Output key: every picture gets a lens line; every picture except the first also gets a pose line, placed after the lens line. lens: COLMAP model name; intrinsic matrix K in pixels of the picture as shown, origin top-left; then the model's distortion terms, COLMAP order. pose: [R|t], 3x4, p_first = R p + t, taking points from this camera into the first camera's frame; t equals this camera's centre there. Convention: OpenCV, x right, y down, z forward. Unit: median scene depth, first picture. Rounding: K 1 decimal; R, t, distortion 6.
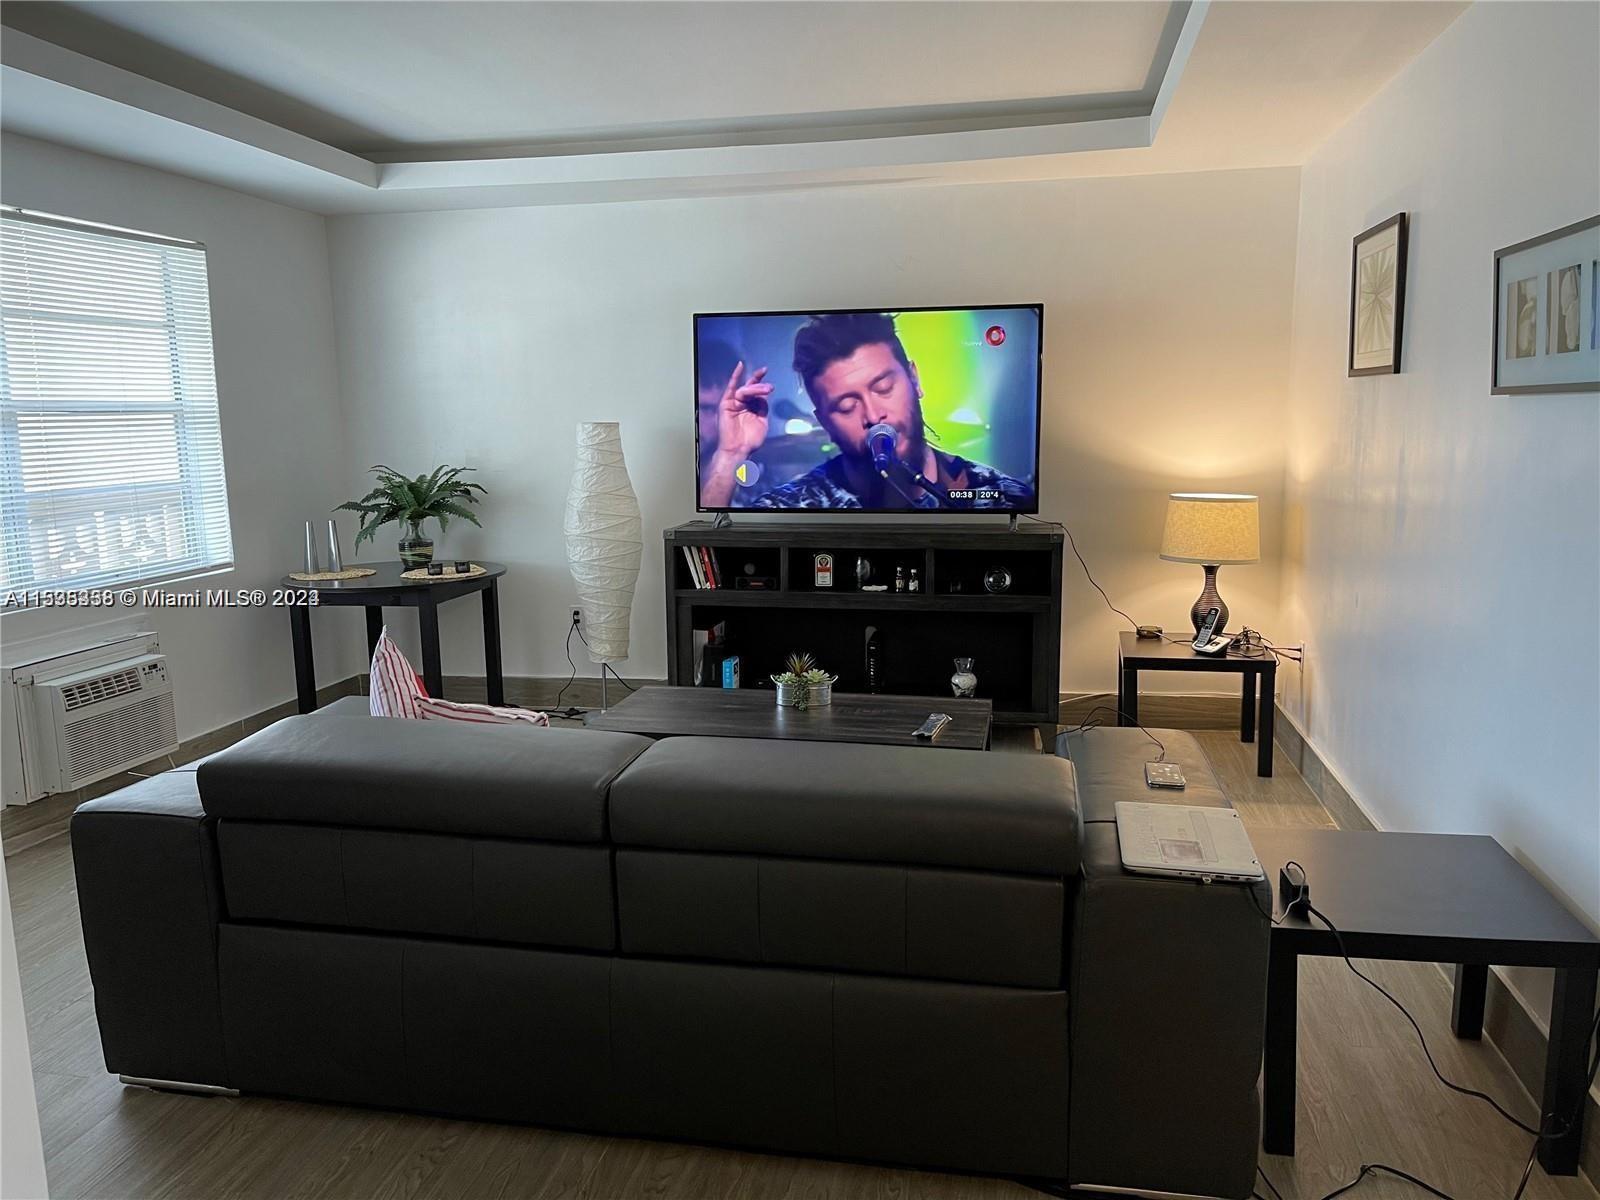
lens RADIAL K [[1201.8, 0, 795.5], [0, 1201.8, 600.4], [0, 0, 1]] dist [0.028245, -0.010249]
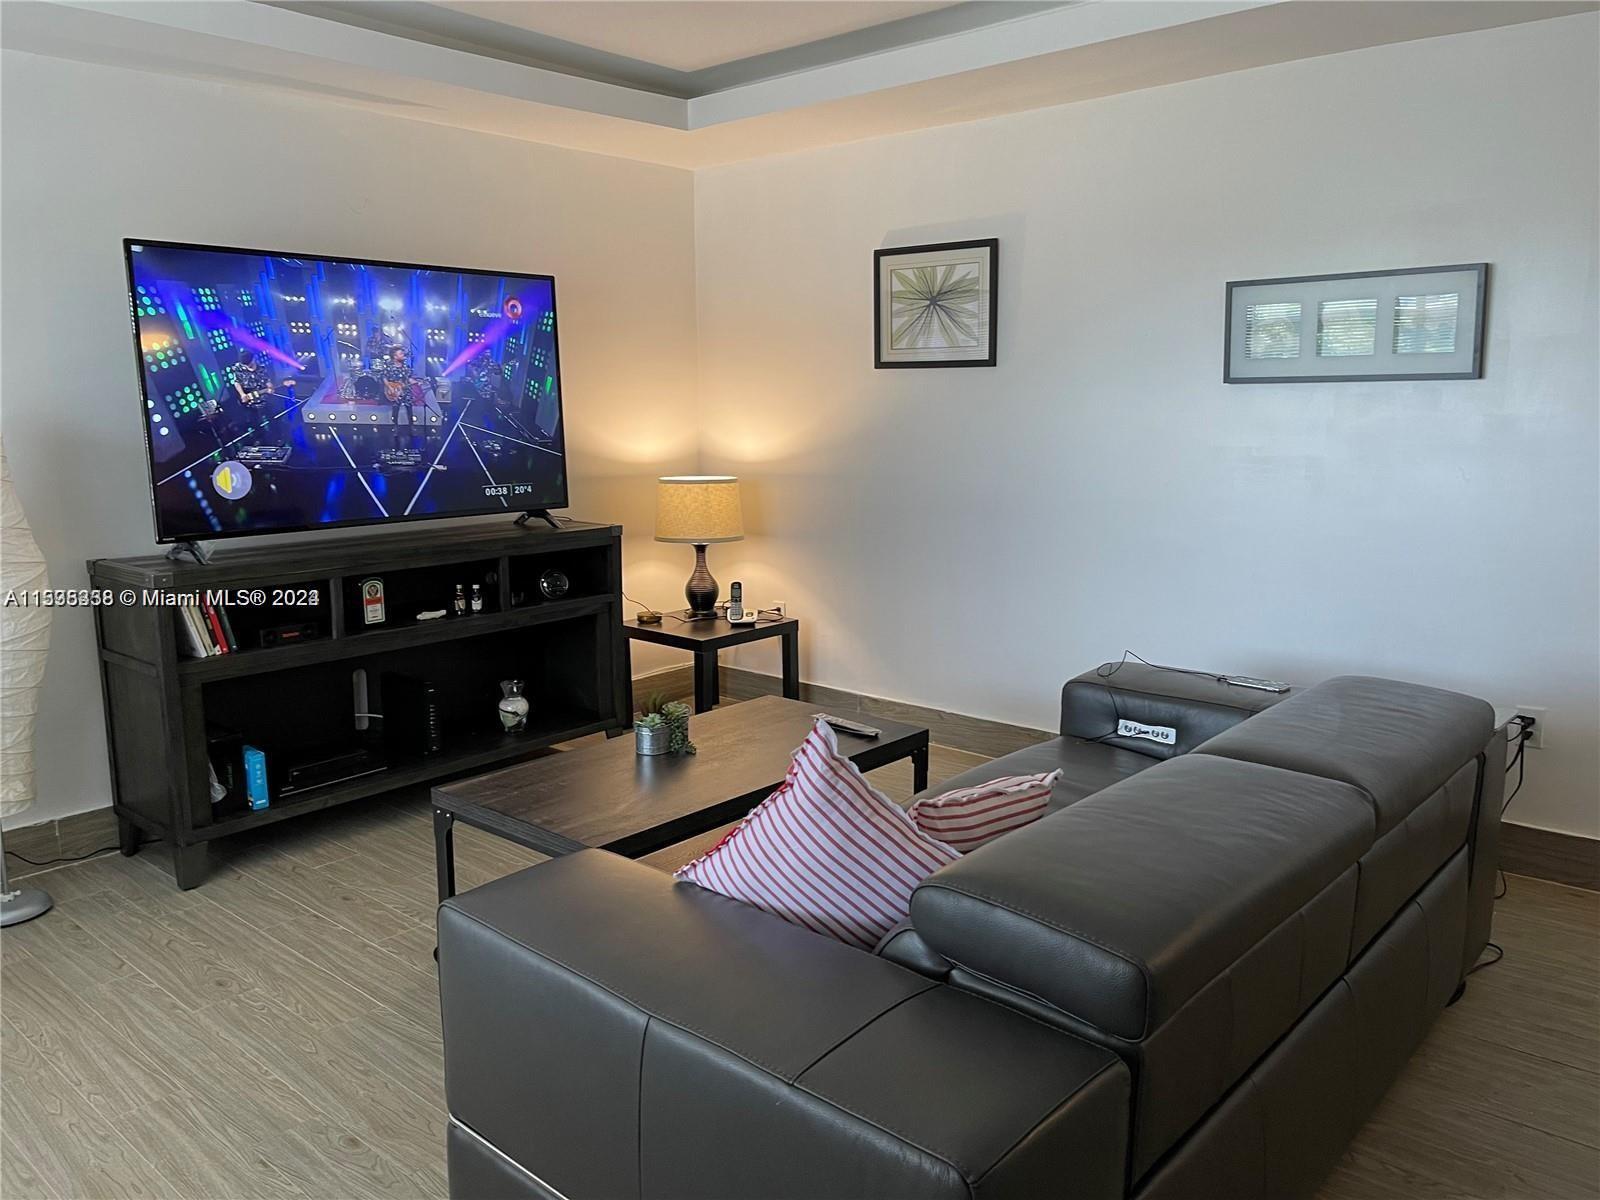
lens RADIAL K [[1201.8, 0, 797.3], [0, 1201.8, 595.0], [0, 0, 1]] dist [0.028245, -0.010249]
pose [[0.496173, -0.133635, 0.857878, -0.500899], [0.132299, 0.988182, 0.077415, -0.053535], [-0.858085, 0.075085, 0.507989, 0.388882]]
